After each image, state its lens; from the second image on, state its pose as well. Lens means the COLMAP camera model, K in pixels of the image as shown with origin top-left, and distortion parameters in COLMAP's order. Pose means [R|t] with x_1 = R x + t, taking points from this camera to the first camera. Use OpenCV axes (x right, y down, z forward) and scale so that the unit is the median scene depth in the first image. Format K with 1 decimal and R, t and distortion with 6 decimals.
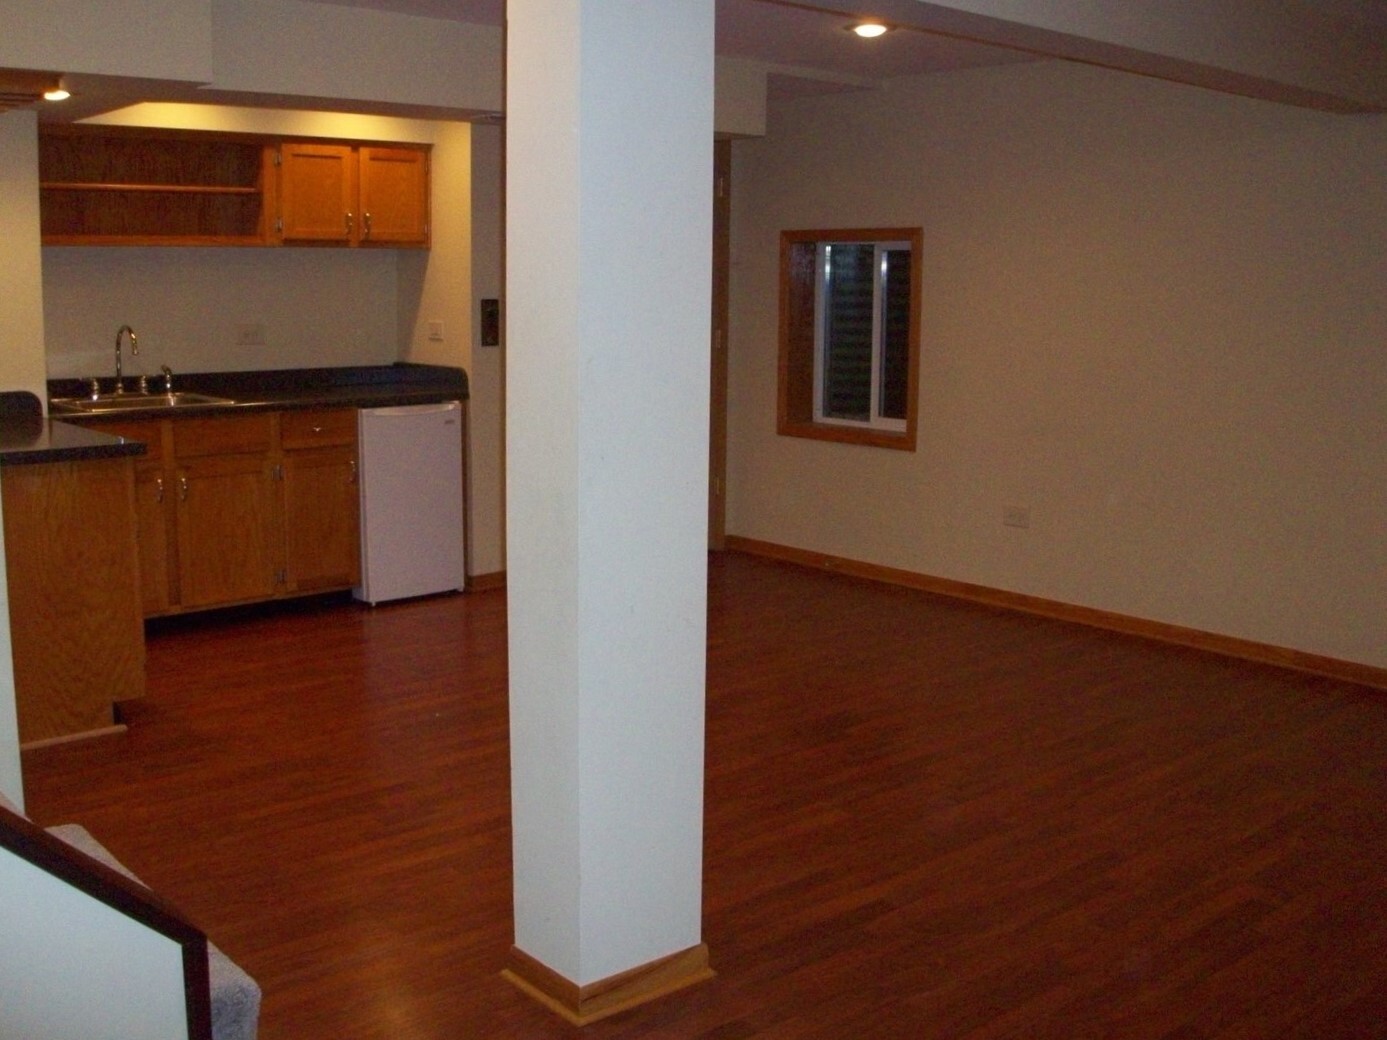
lens RADIAL K [[1410.2, 0, 694.5], [0, 1410.2, 516.7], [0, 0, 1]] dist [-0.111692, 0.000000]
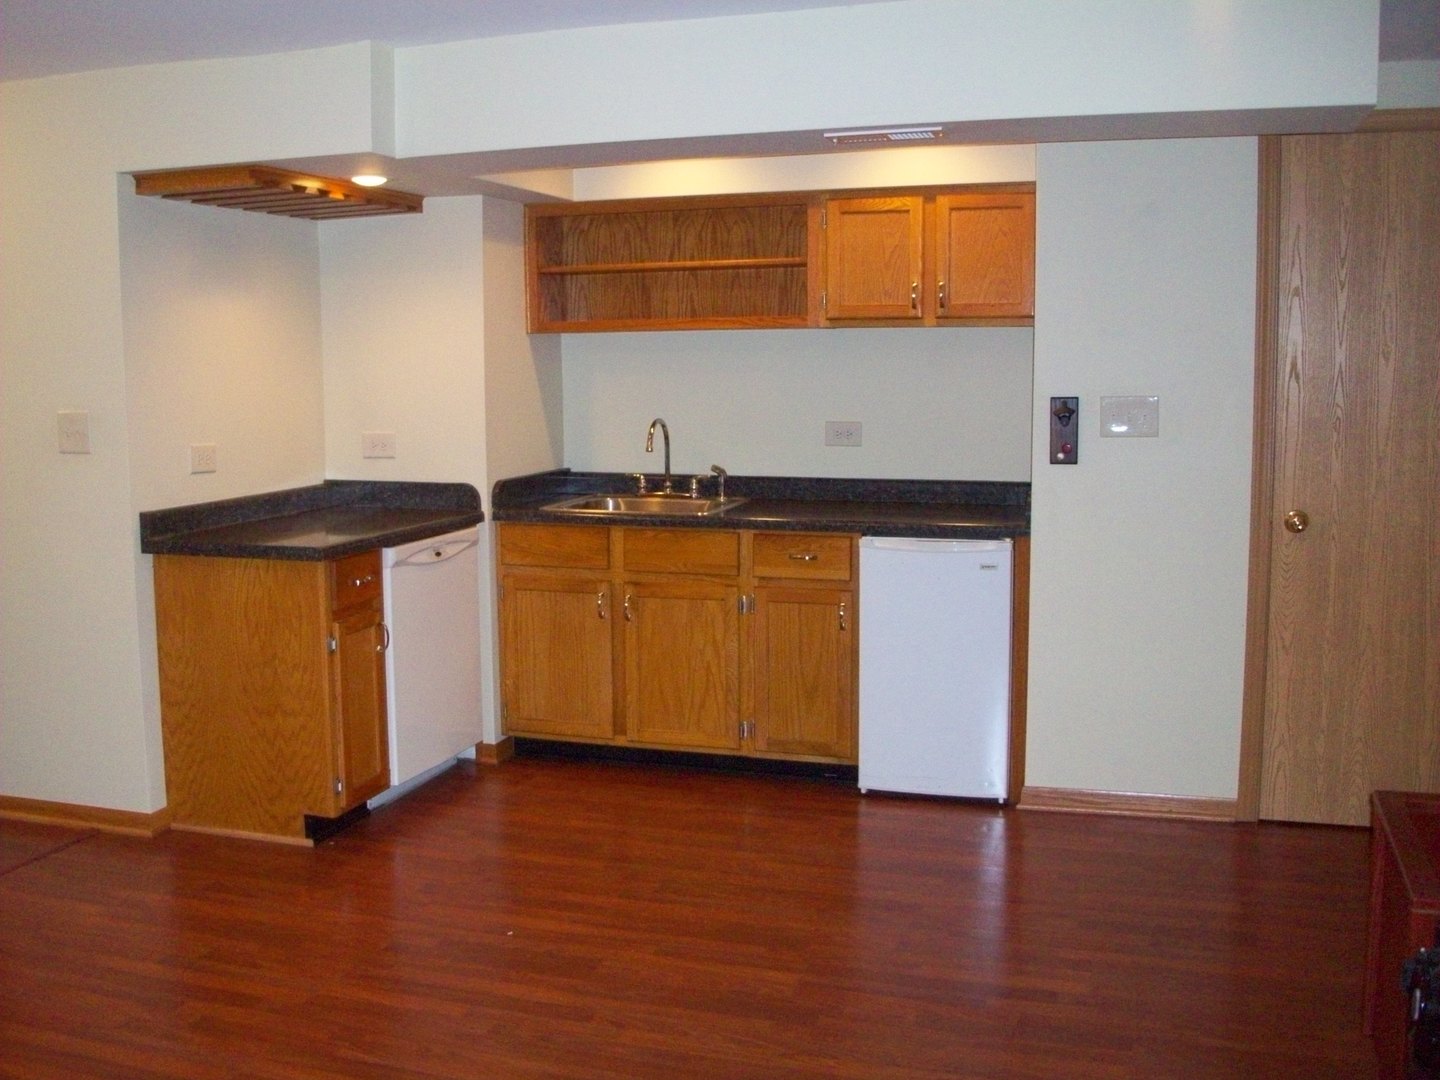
lens RADIAL K [[1464.0, 0, 713.9], [0, 1464.0, 538.2], [0, 0, 1]] dist [-0.111692, 0.000000]
pose [[0.505450, 0.090432, -0.858104, 0.401105], [-0.132140, 0.990874, 0.026589, -0.084761], [0.852677, 0.099951, 0.512787, 0.509419]]
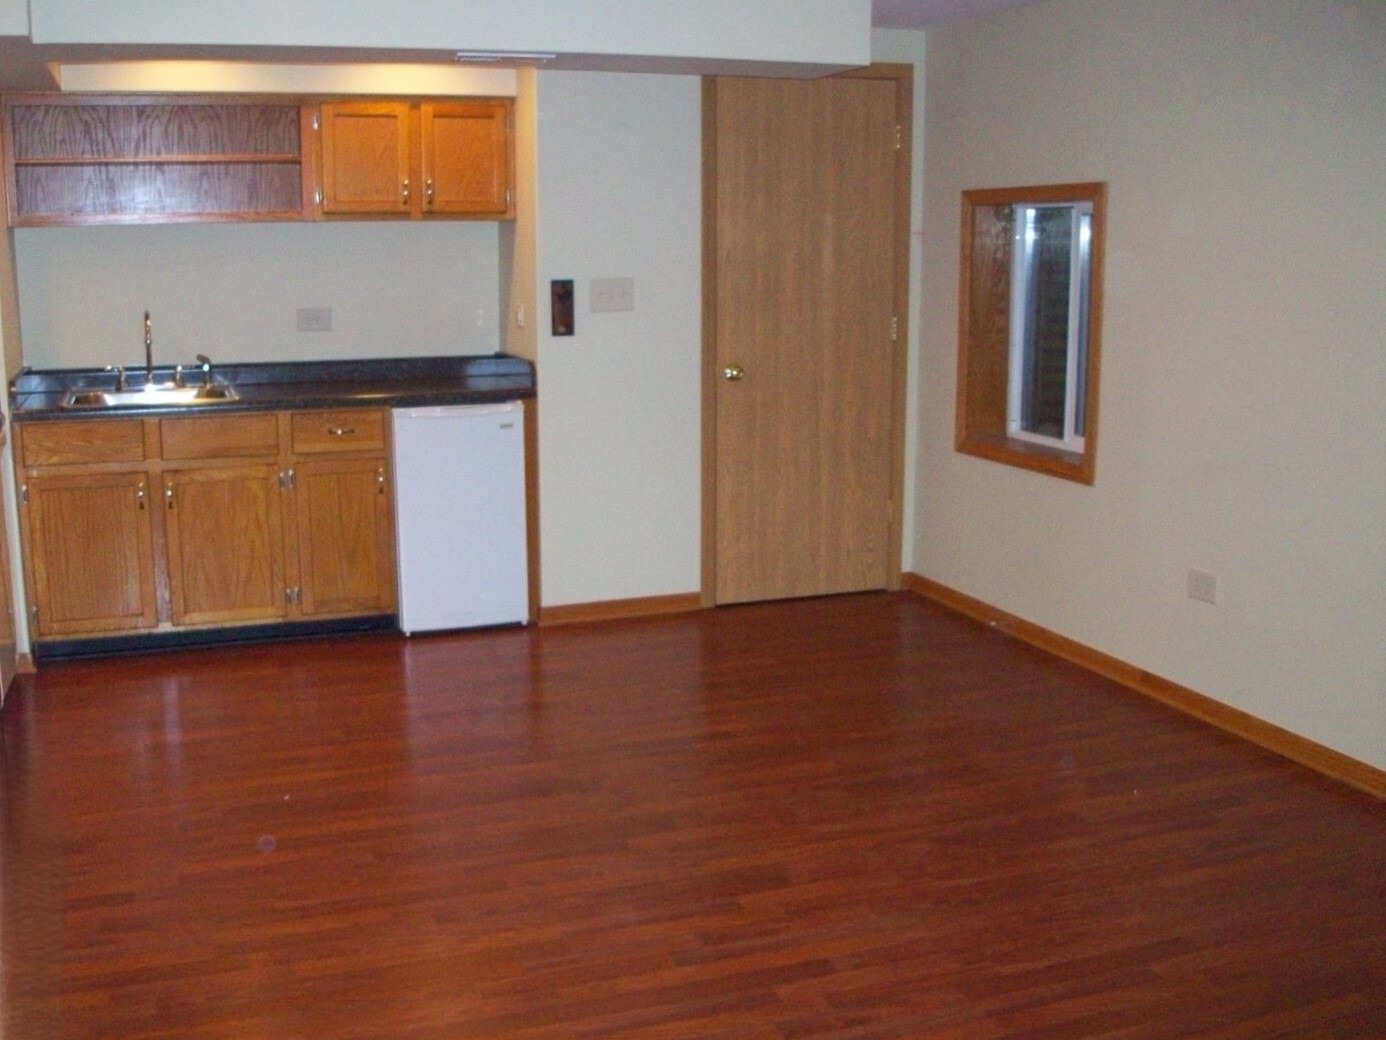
lens RADIAL K [[1409.1, 0, 686.7], [0, 1409.1, 531.7], [0, 0, 1]] dist [-0.111692, 0.000000]
pose [[0.930899, 0.059391, -0.360417, 0.240284], [-0.049565, 0.998105, 0.036453, -0.040780], [0.361899, -0.016070, 0.932079, 0.255377]]
